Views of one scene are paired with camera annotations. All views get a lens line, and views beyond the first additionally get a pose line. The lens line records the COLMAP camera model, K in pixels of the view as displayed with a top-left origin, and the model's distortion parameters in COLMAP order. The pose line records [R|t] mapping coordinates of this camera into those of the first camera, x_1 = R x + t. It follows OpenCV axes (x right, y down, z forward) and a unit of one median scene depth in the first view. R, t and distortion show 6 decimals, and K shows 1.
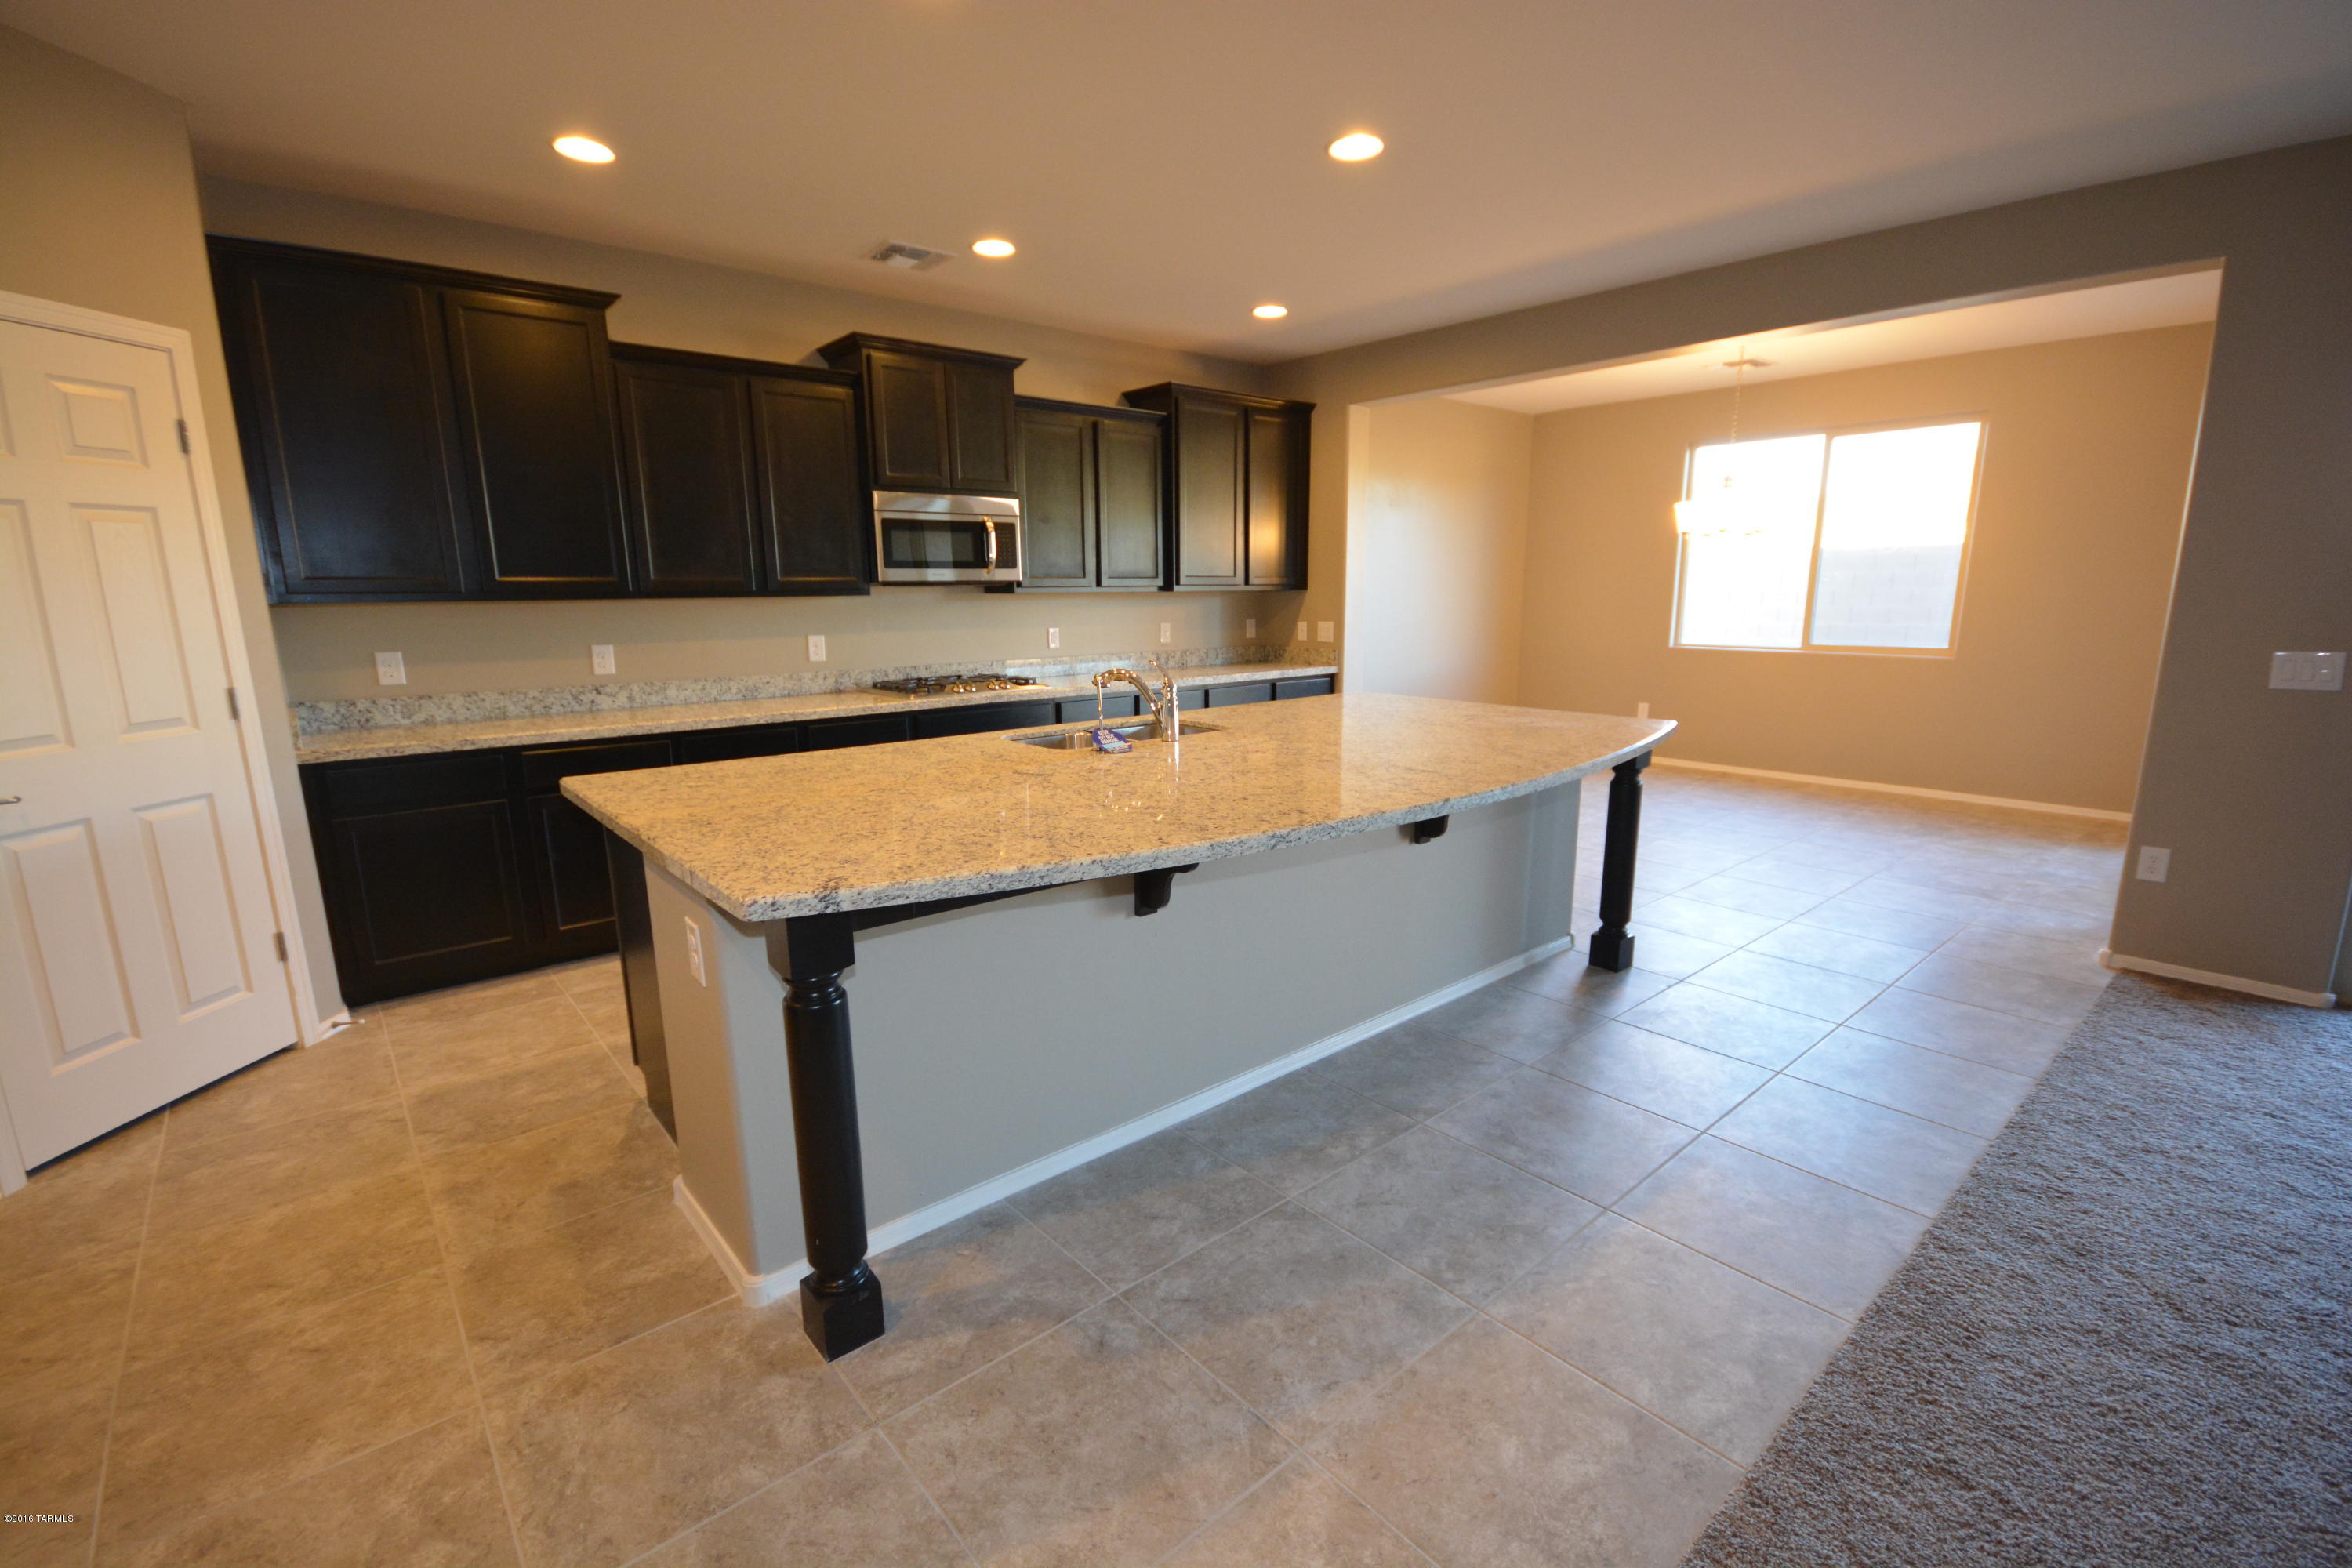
lens RADIAL K [[1021.7, 0, 1185.5], [0, 1021.7, 795.7], [0, 0, 1]] dist [0.013865, -0.017000]
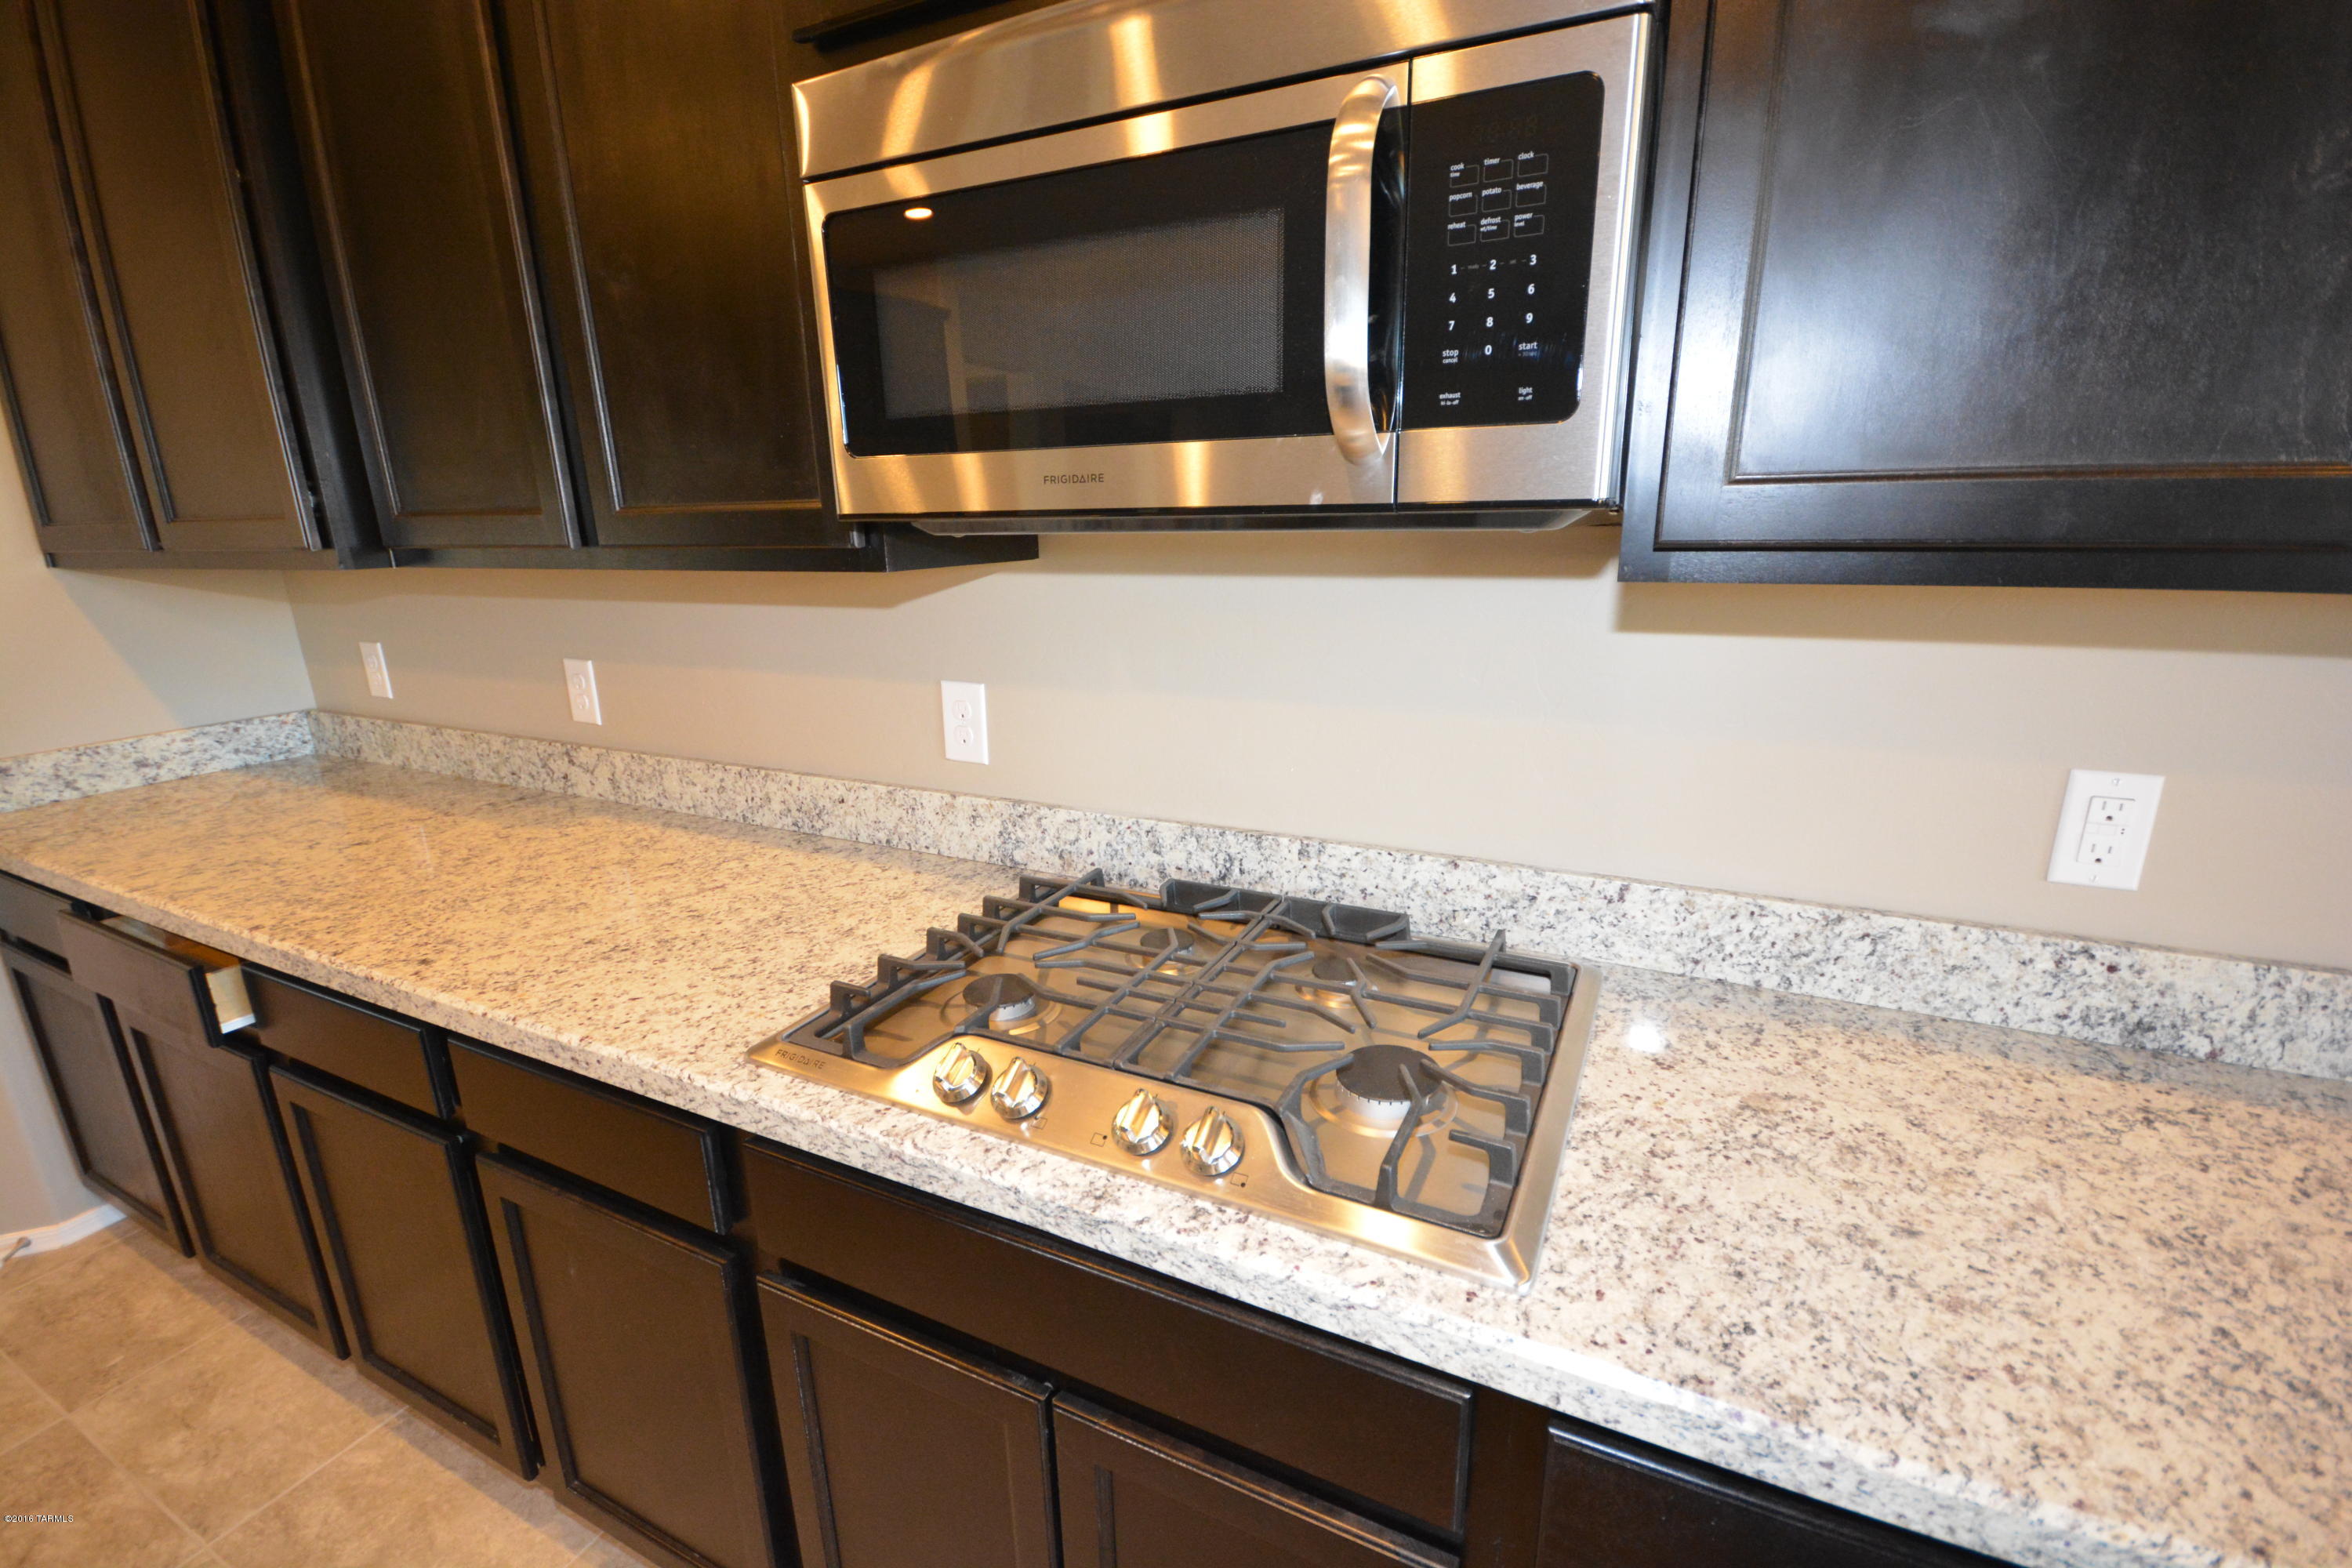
lens RADIAL K [[1048.9, 0, 1168.9], [0, 1048.9, 800.4], [0, 0, 1]] dist [0.001127, 0.000028]
pose [[0.364719, 0.257625, -0.894768, -0.056630], [-0.167436, 0.963443, 0.209149, -0.301369], [0.915940, 0.073536, 0.394521, 1.403502]]
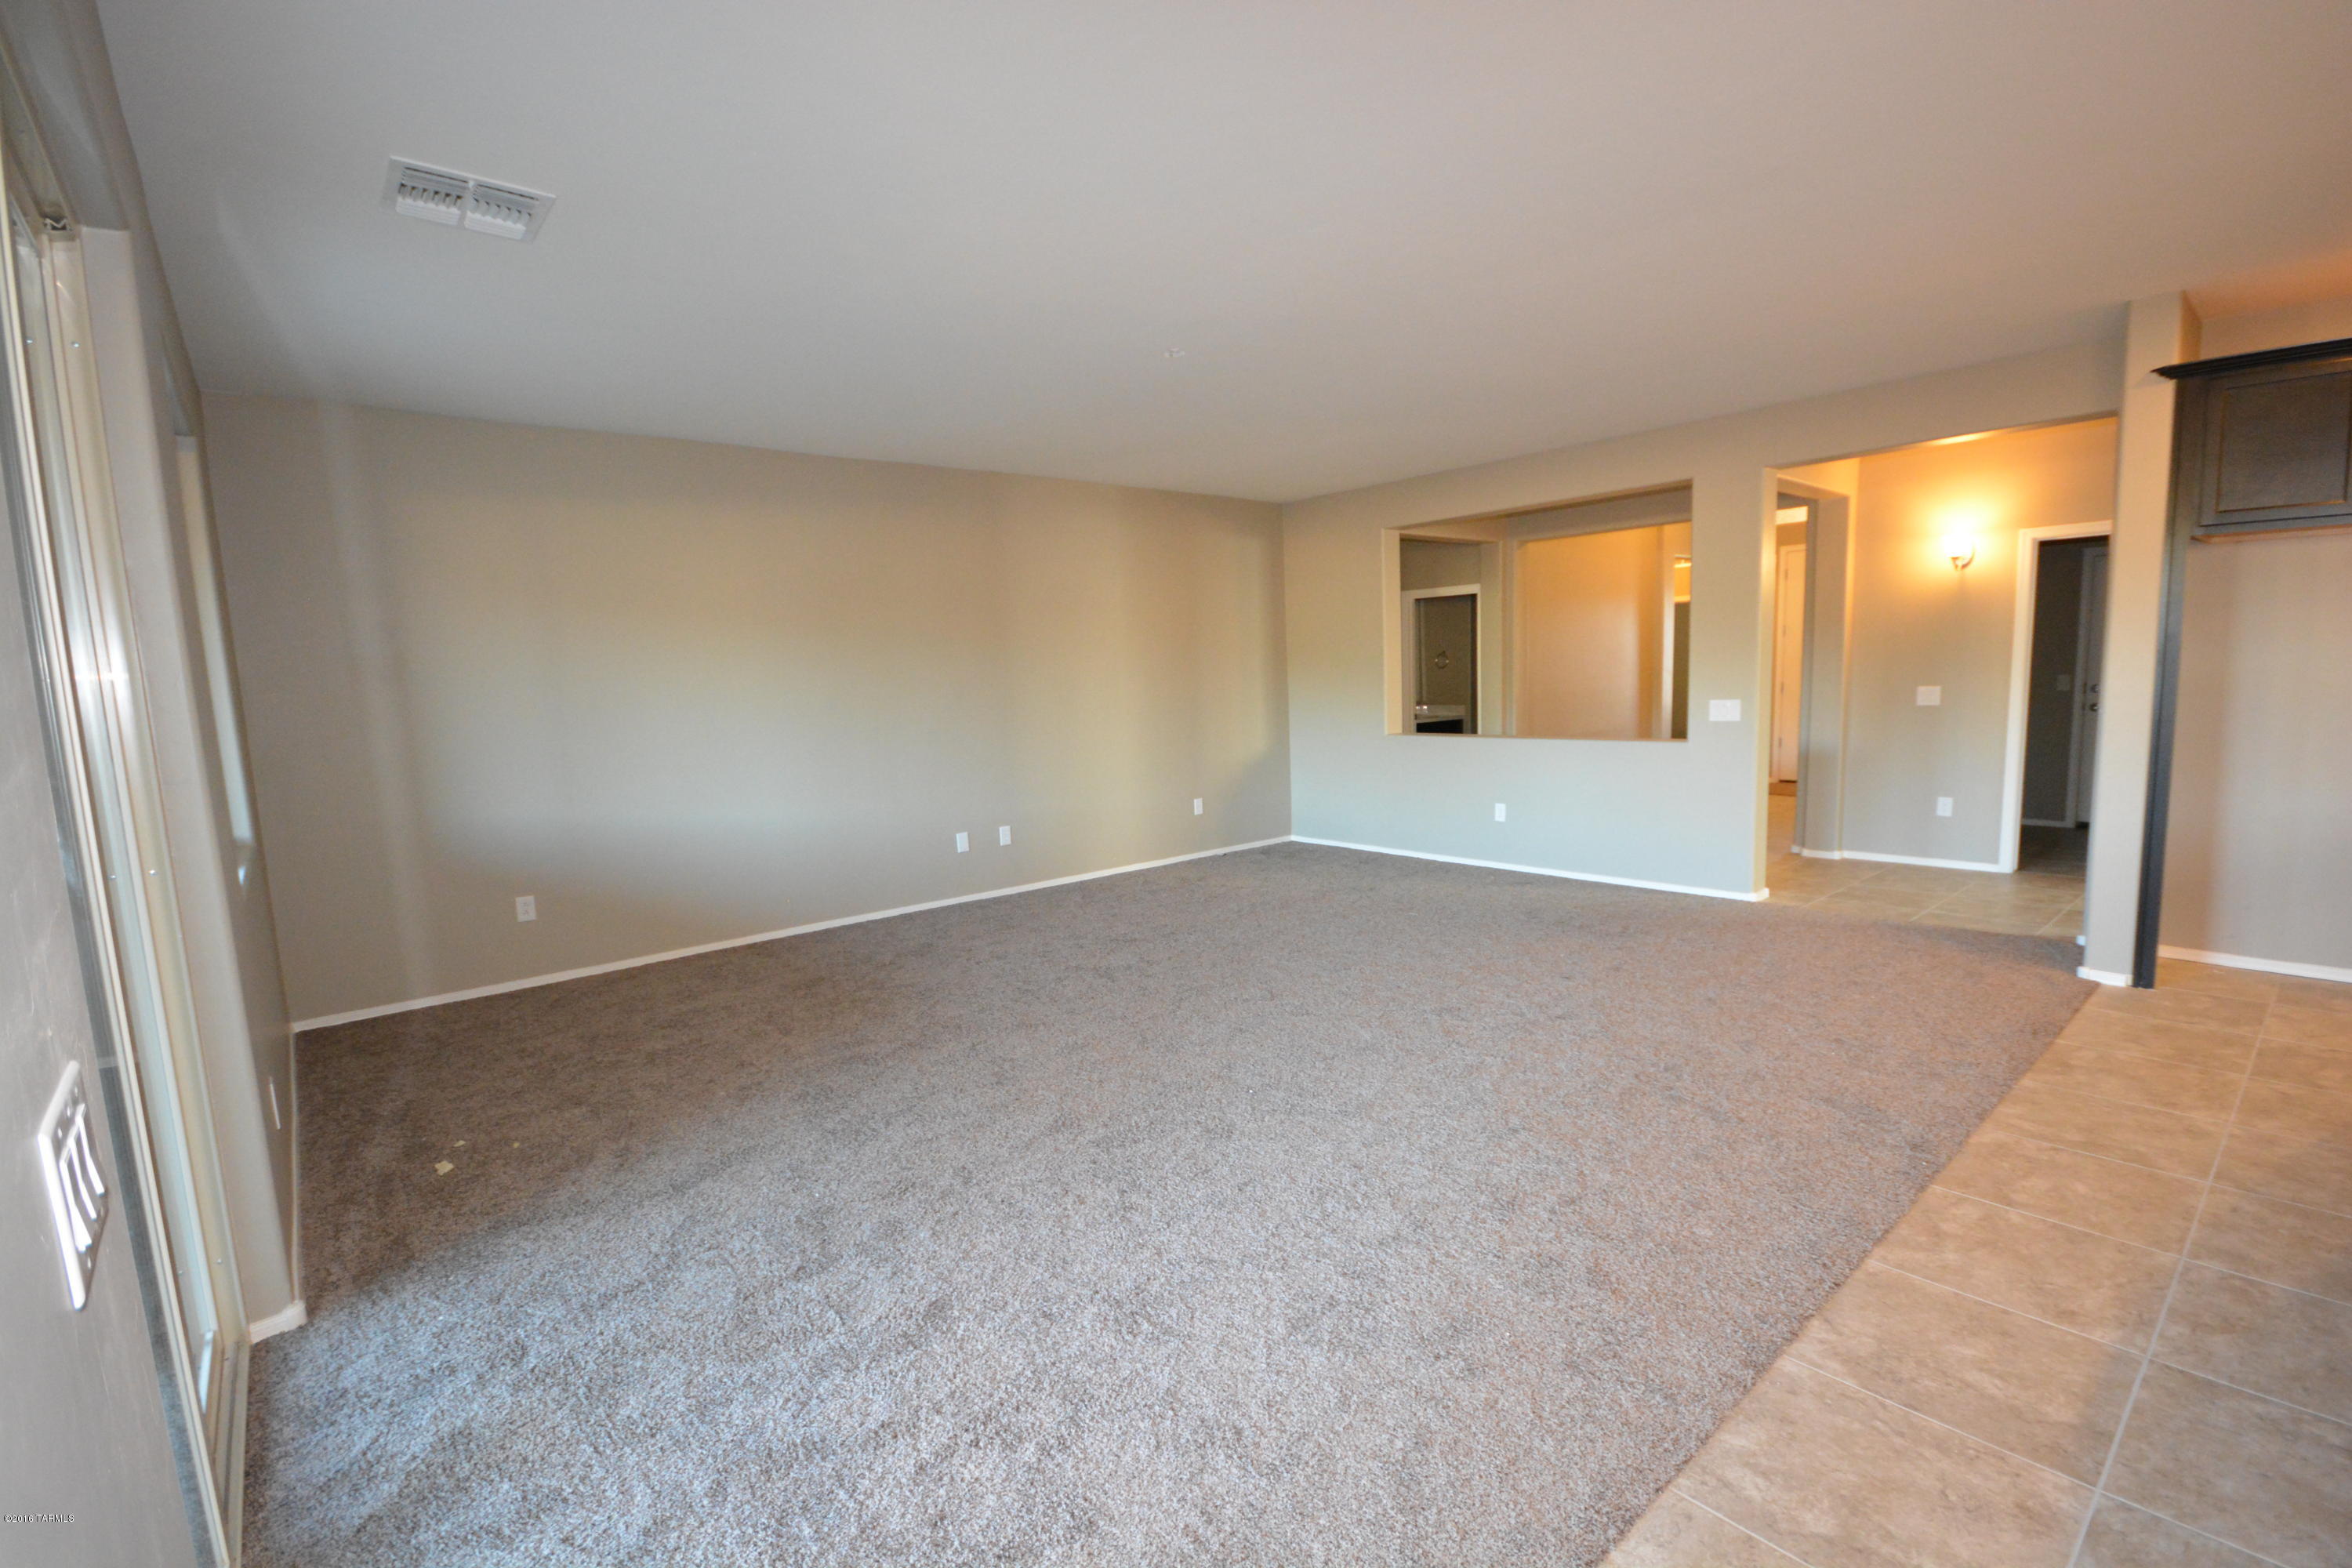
lens RADIAL K [[1036.9, 0, 1175.2], [0, 1036.9, 796.0], [0, 0, 1]] dist [0.016728, -0.016547]
pose [[-0.998992, 0.043848, 0.009661, 0.870886], [0.044654, 0.947780, 0.315784, -0.267958], [0.004690, 0.315897, -0.948782, 1.207703]]
